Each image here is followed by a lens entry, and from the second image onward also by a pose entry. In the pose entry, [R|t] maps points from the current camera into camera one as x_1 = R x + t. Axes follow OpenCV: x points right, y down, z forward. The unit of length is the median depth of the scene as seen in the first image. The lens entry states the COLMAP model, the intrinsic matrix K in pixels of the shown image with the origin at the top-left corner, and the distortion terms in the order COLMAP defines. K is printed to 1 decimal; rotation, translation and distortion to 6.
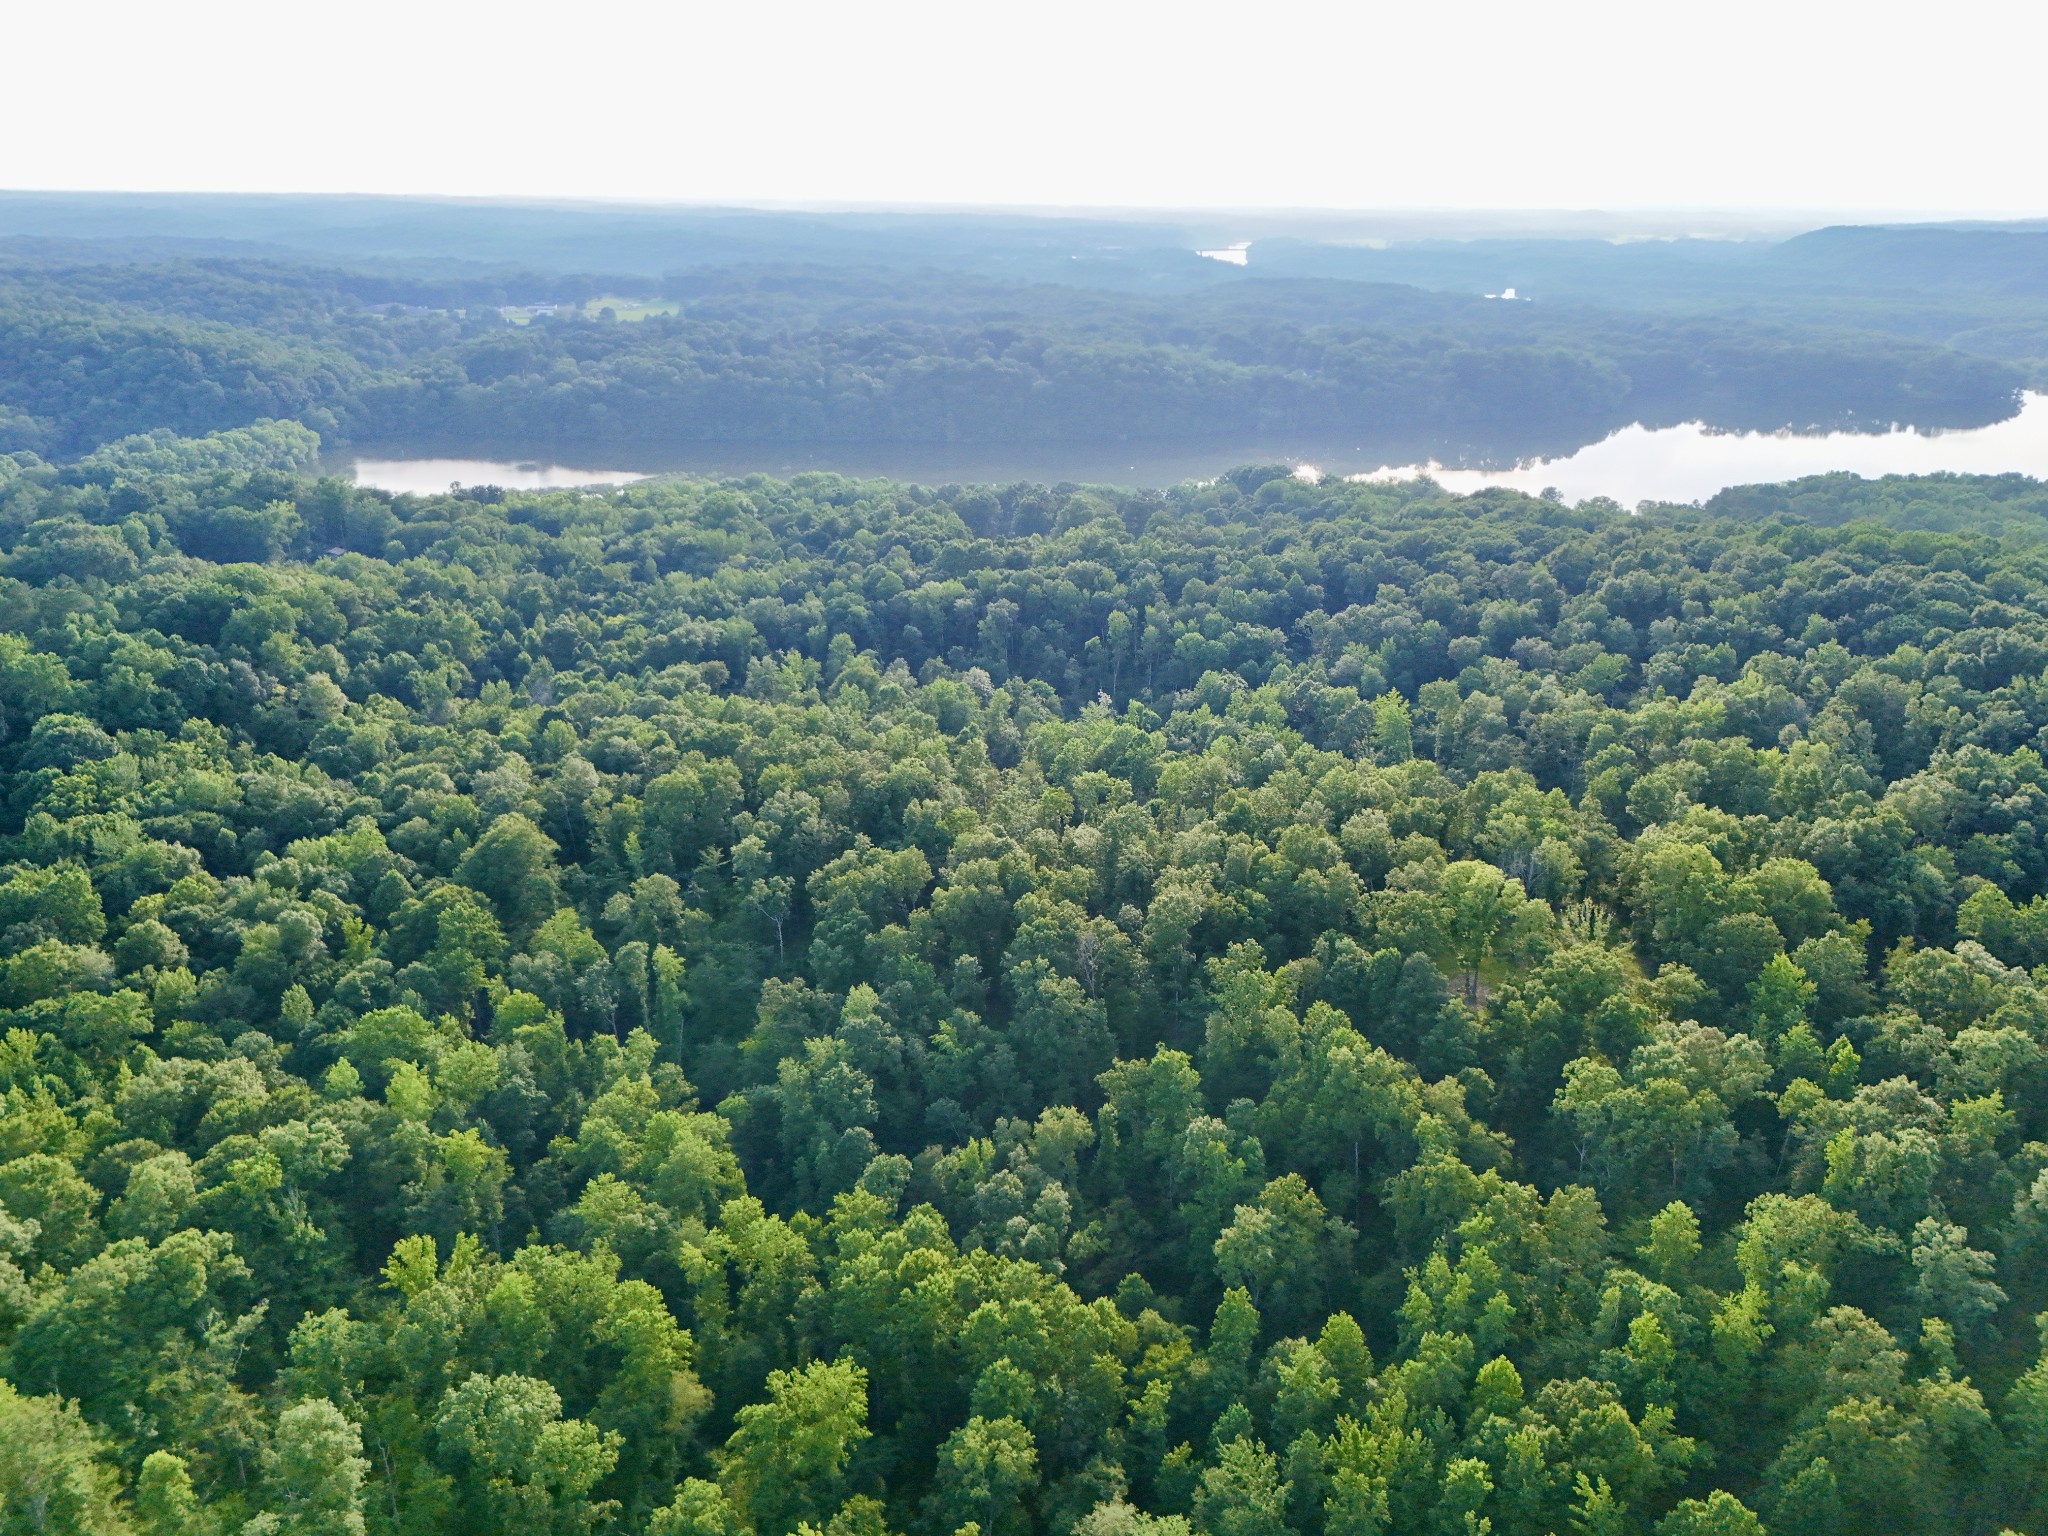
lens RADIAL K [[1498.6, 0, 1030.3], [0, 1498.6, 775.0], [0, 0, 1]] dist [0.080801, -0.084876]
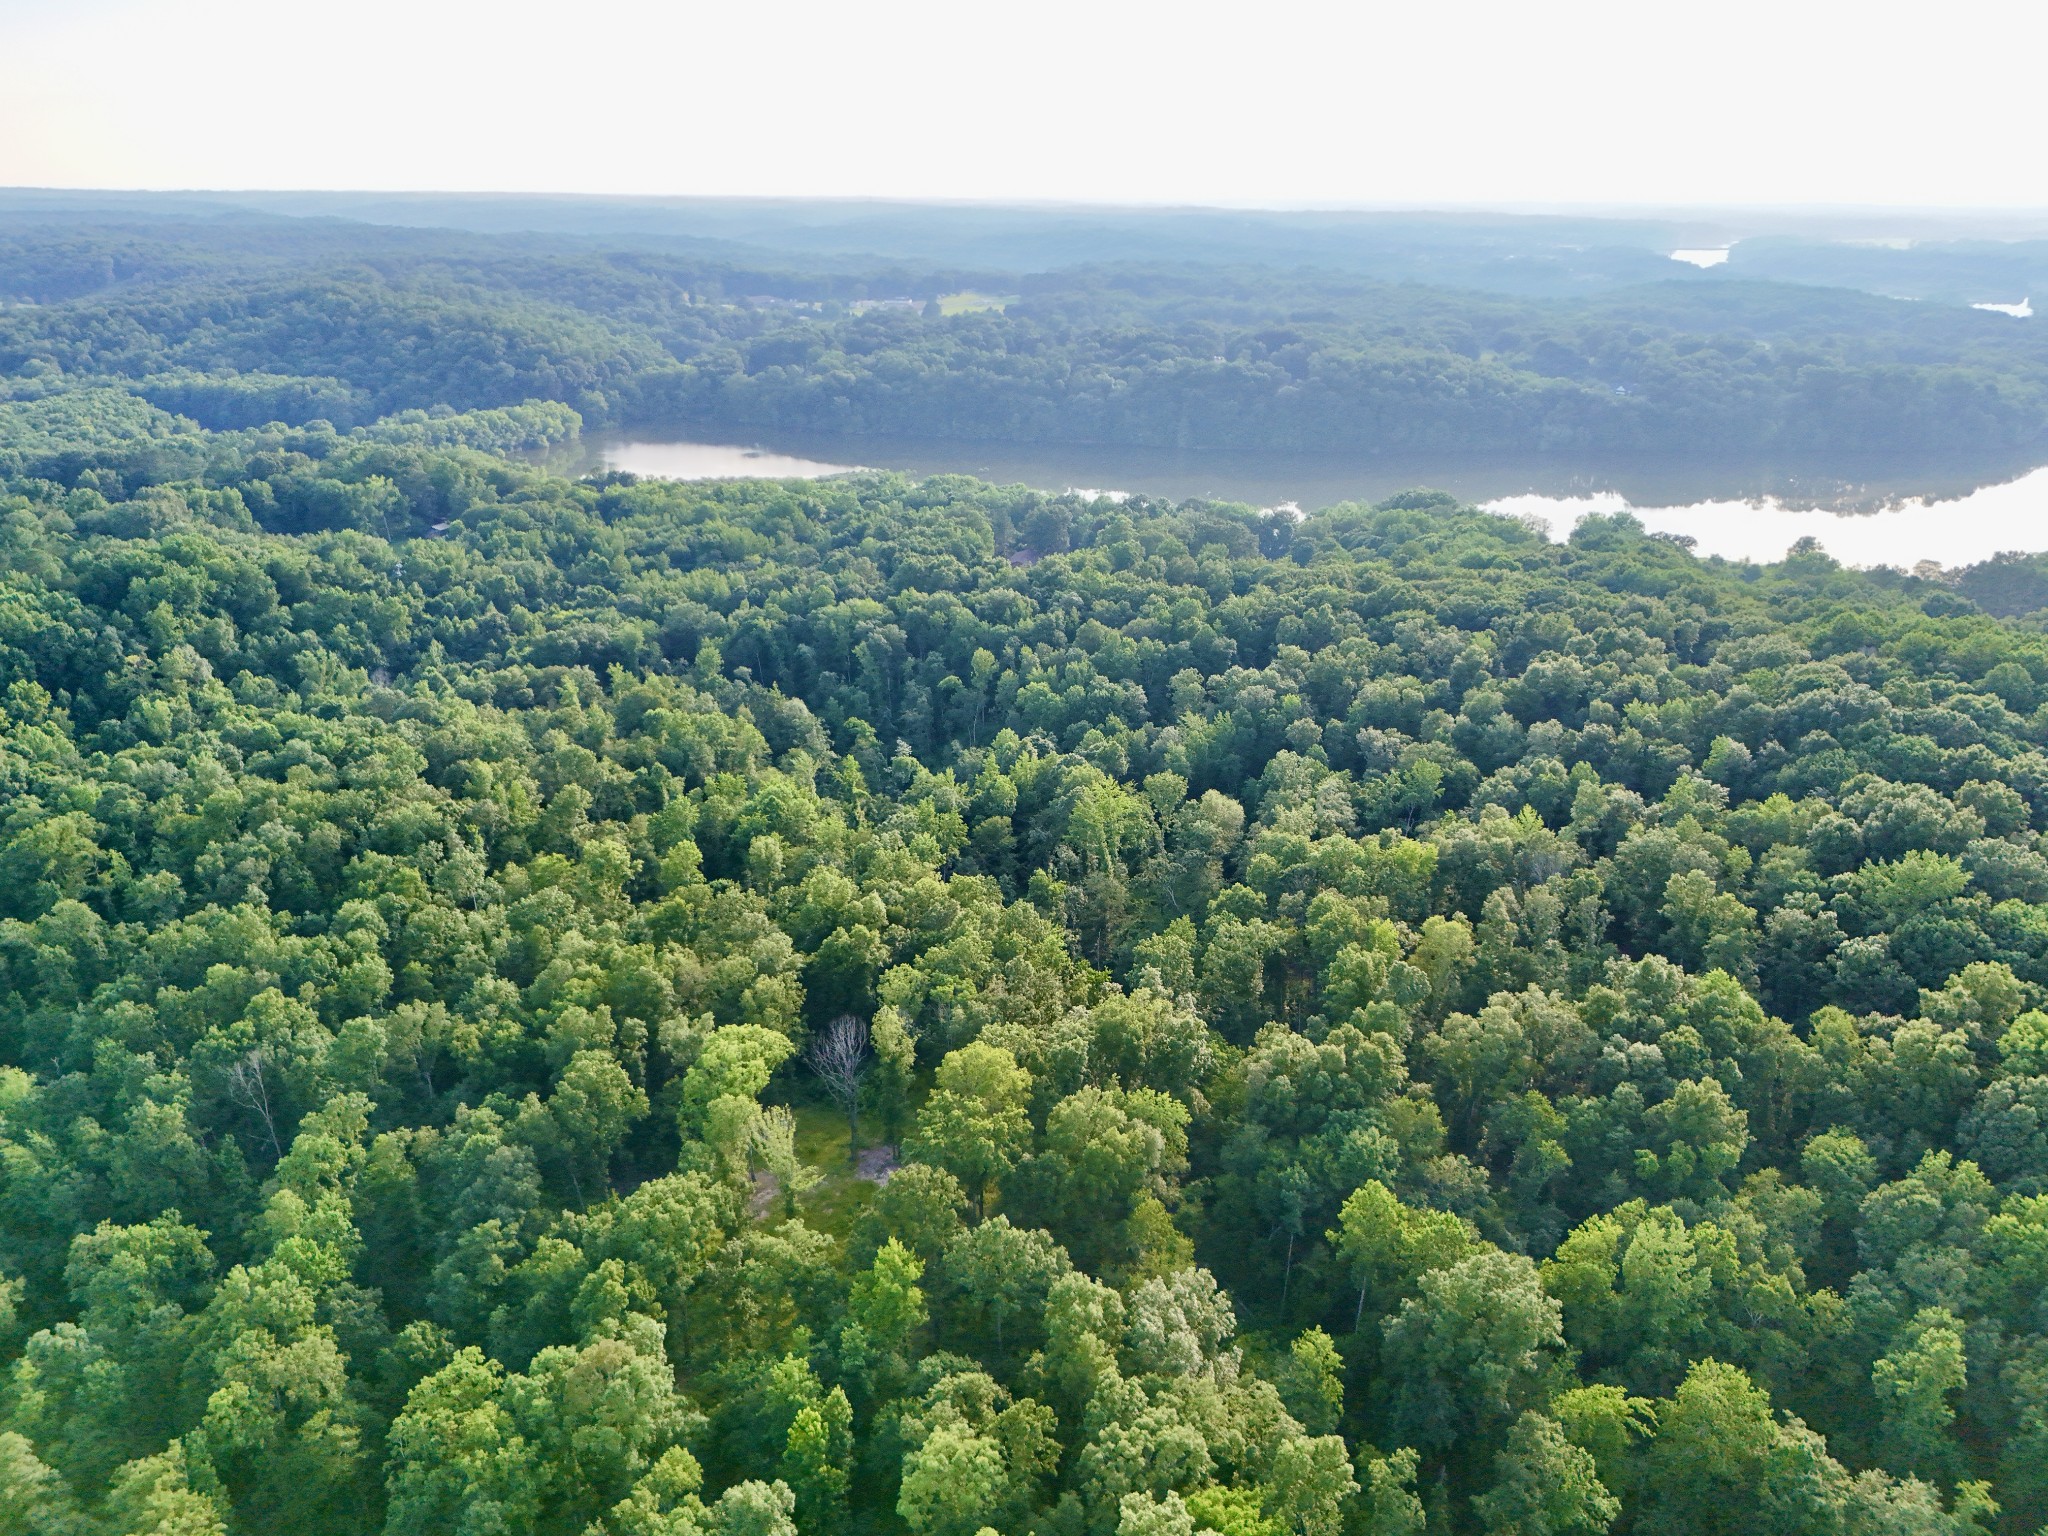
lens RADIAL K [[1498.6, 0, 1011.6], [0, 1498.6, 784.7], [0, 0, 1]] dist [0.080801, -0.084876]
pose [[0.959891, 0.103588, -0.260536, 0.109572], [-0.102186, 0.994585, 0.018958, -0.017621], [0.261089, 0.008426, 0.965278, 0.057879]]
